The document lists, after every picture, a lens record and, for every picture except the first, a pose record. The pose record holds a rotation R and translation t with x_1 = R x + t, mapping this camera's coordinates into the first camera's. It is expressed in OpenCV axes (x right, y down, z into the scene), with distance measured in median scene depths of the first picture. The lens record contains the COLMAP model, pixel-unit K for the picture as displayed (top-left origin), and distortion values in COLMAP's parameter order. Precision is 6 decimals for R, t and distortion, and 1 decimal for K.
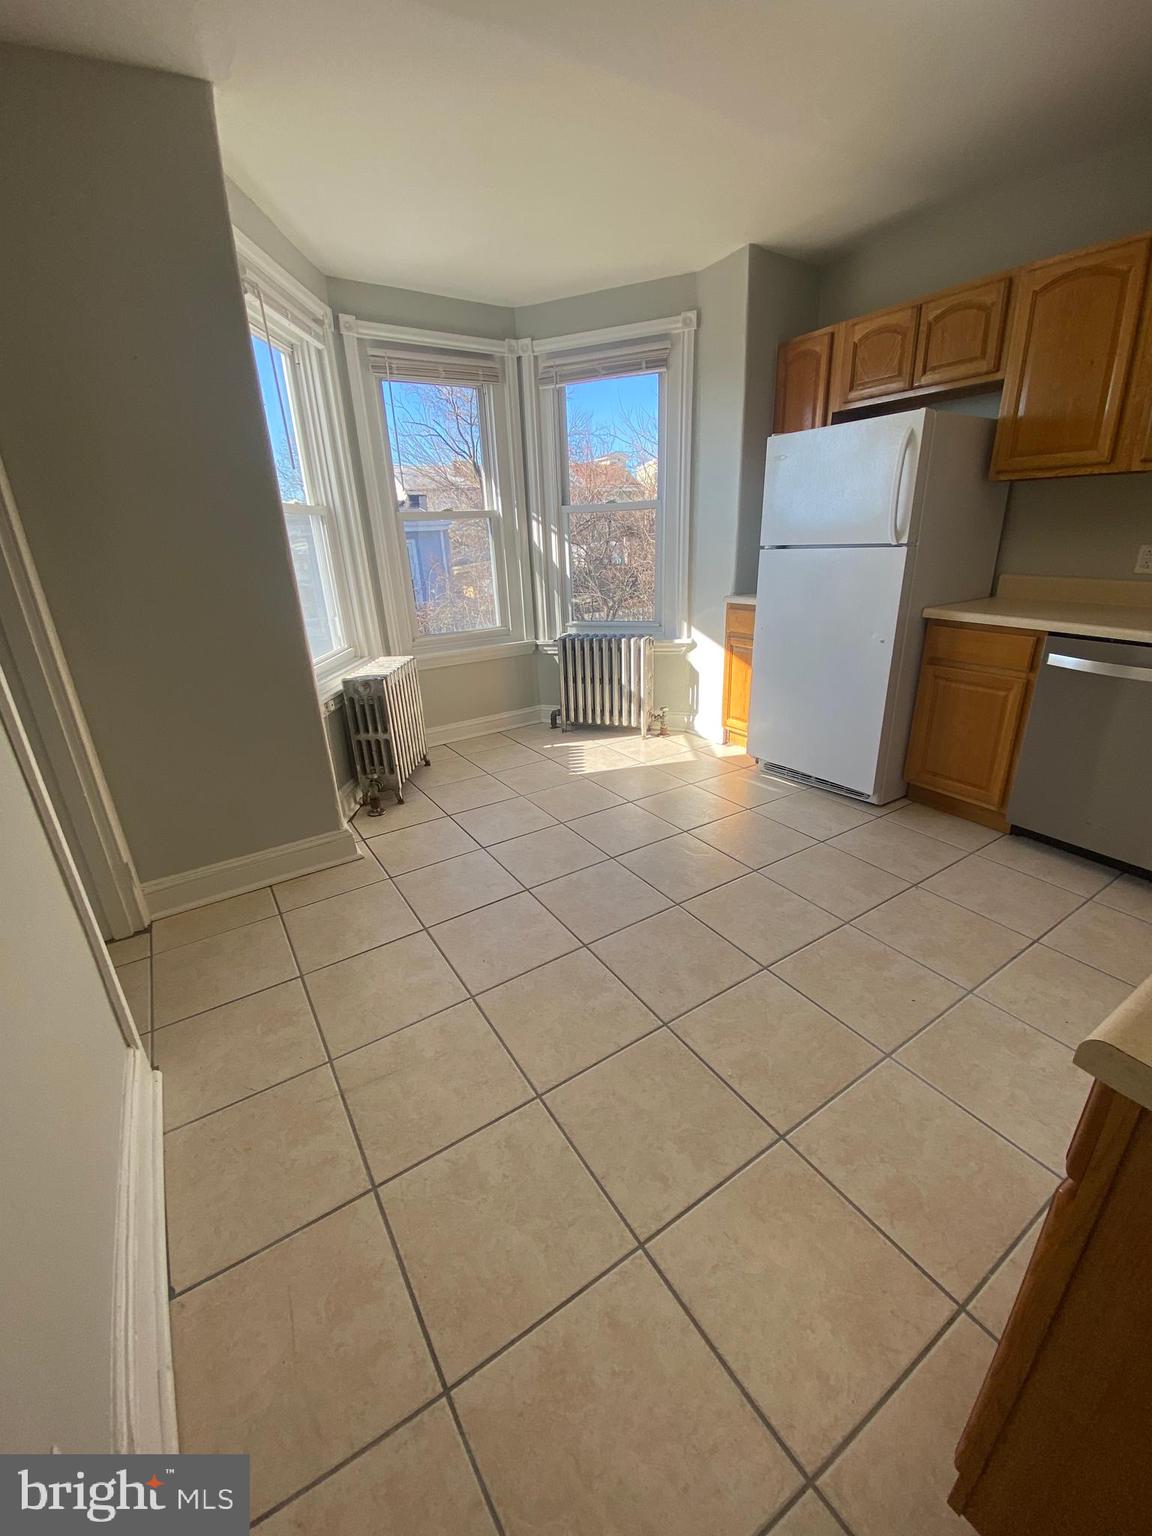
lens RADIAL K [[621.4, 0, 576.0], [0, 621.4, 768.0], [0, 0, 1]] dist [-0.001277, -0.000304]
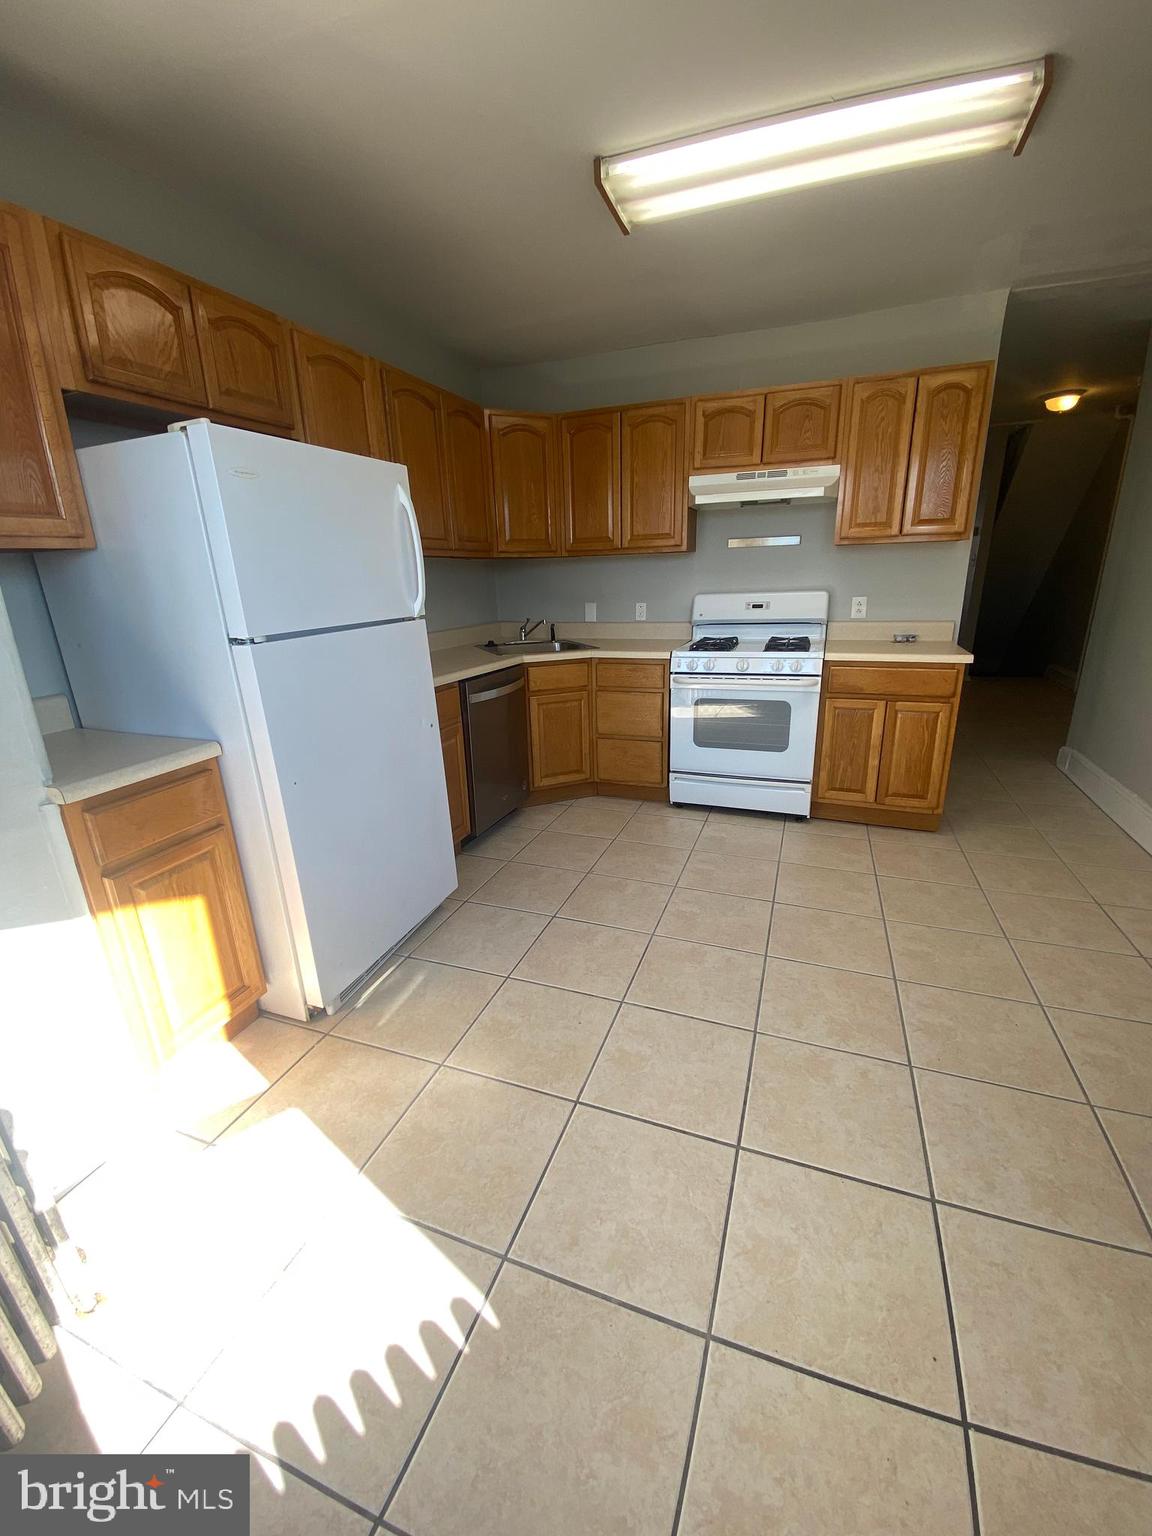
lens RADIAL K [[621.4, 0, 576.0], [0, 621.4, 768.0], [0, 0, 1]] dist [-0.001277, -0.000304]
pose [[-0.597879, -0.185543, 0.779817, -0.199867], [0.332670, 0.827672, 0.451984, -0.310489], [-0.729295, 0.529654, -0.433123, 0.818145]]
